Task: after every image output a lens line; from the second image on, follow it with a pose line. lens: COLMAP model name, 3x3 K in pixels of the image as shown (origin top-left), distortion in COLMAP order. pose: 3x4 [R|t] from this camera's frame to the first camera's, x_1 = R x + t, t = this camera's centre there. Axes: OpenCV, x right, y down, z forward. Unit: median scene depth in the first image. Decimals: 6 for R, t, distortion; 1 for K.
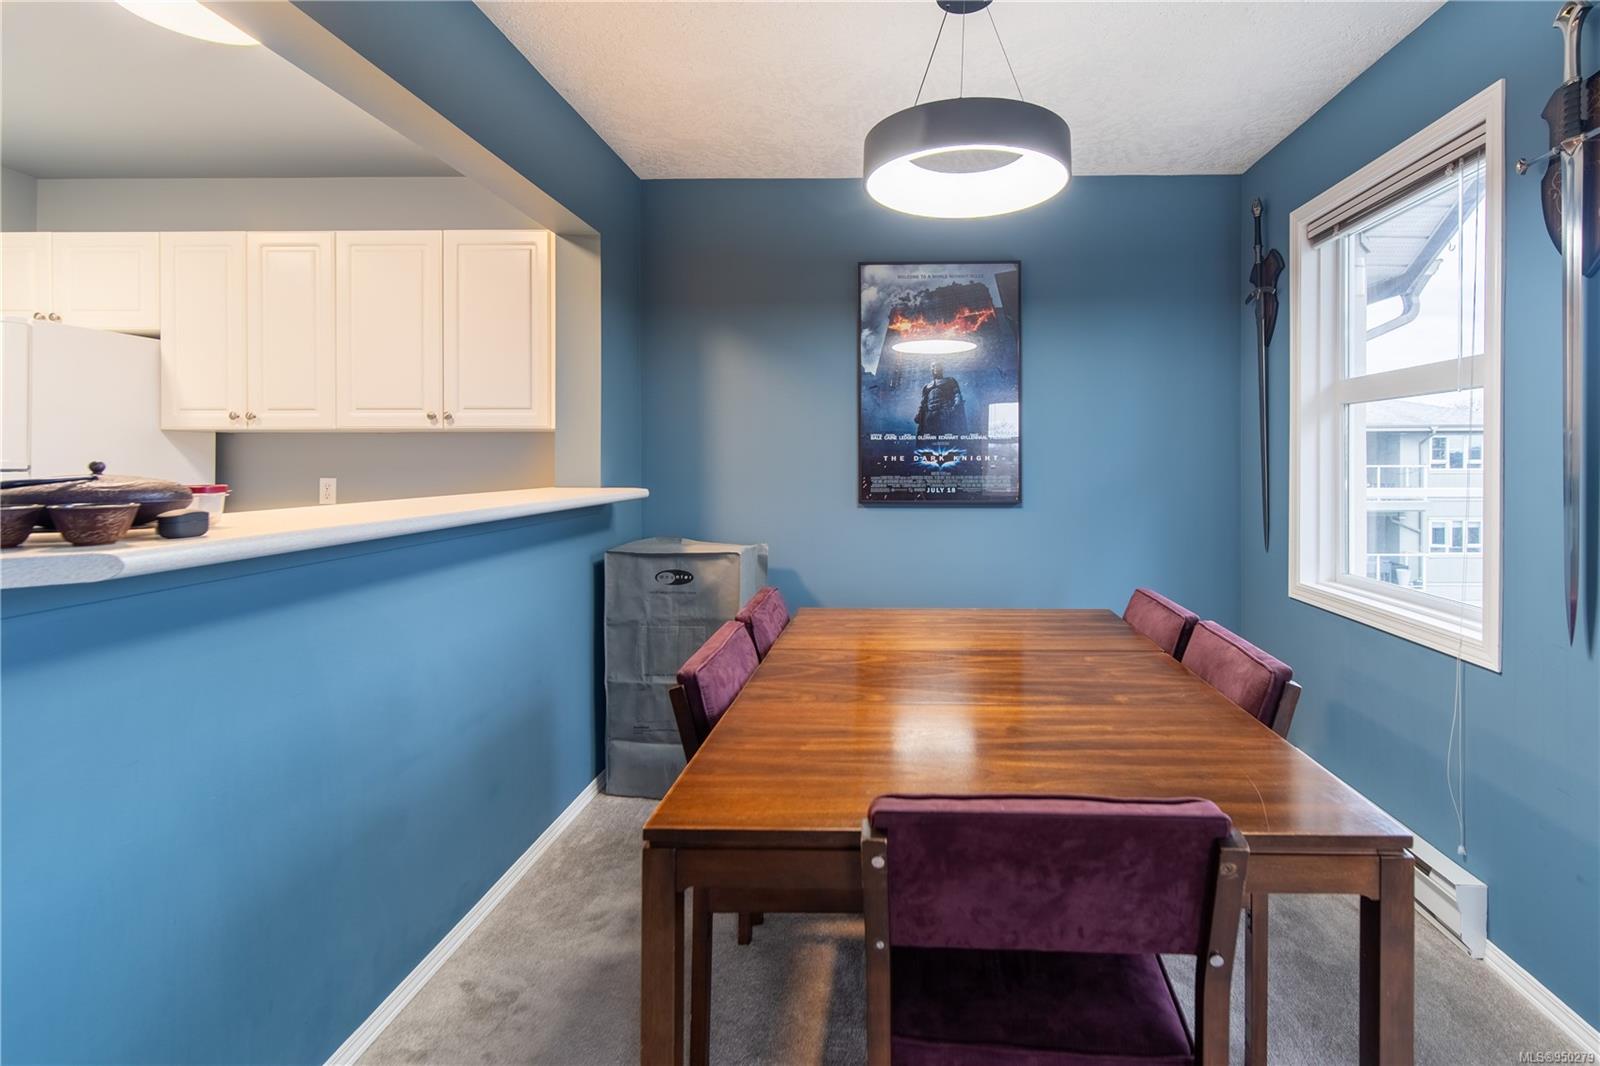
lens RADIAL K [[735.3, 0, 800.0], [0, 735.3, 454.8], [0, 0, 1]] dist [0.002042, 0.000094]
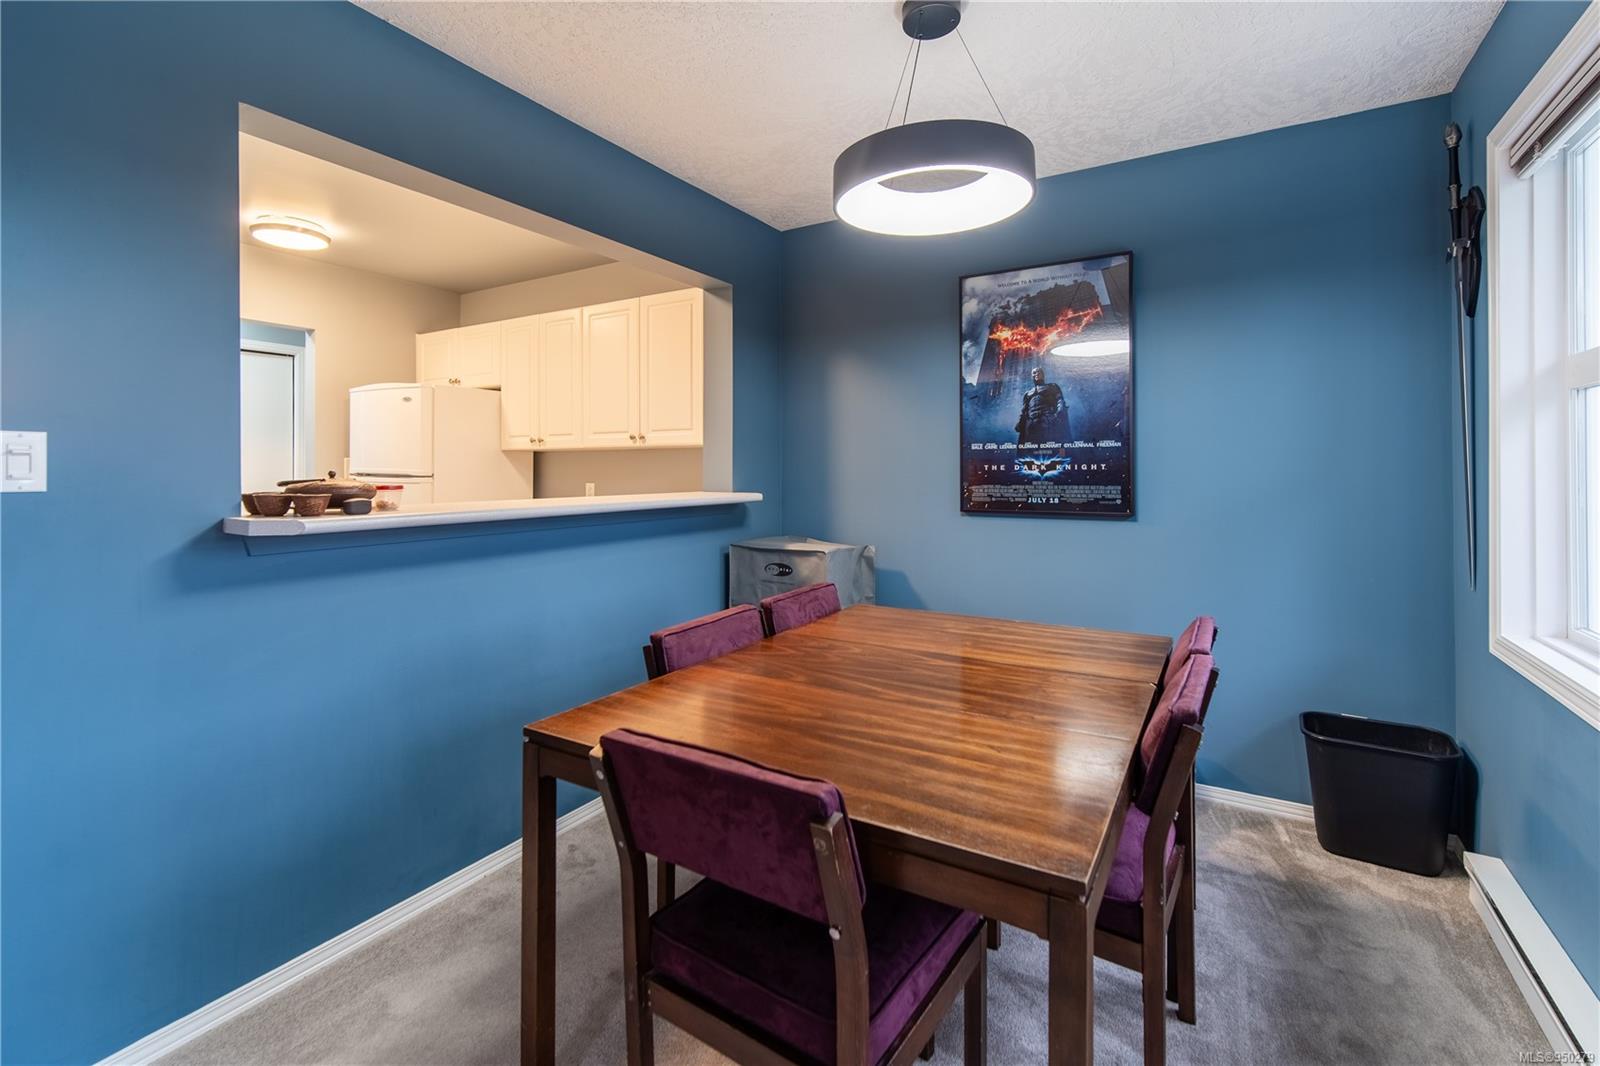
lens RADIAL K [[716.6, 0, 800.3], [0, 716.6, 459.6], [0, 0, 1]] dist [0.003633, 0.000519]
pose [[0.866449, -0.008840, -0.499187, 0.386163], [0.005395, 0.999951, -0.008344, 0.000670], [0.499236, 0.004537, 0.866454, 0.022955]]
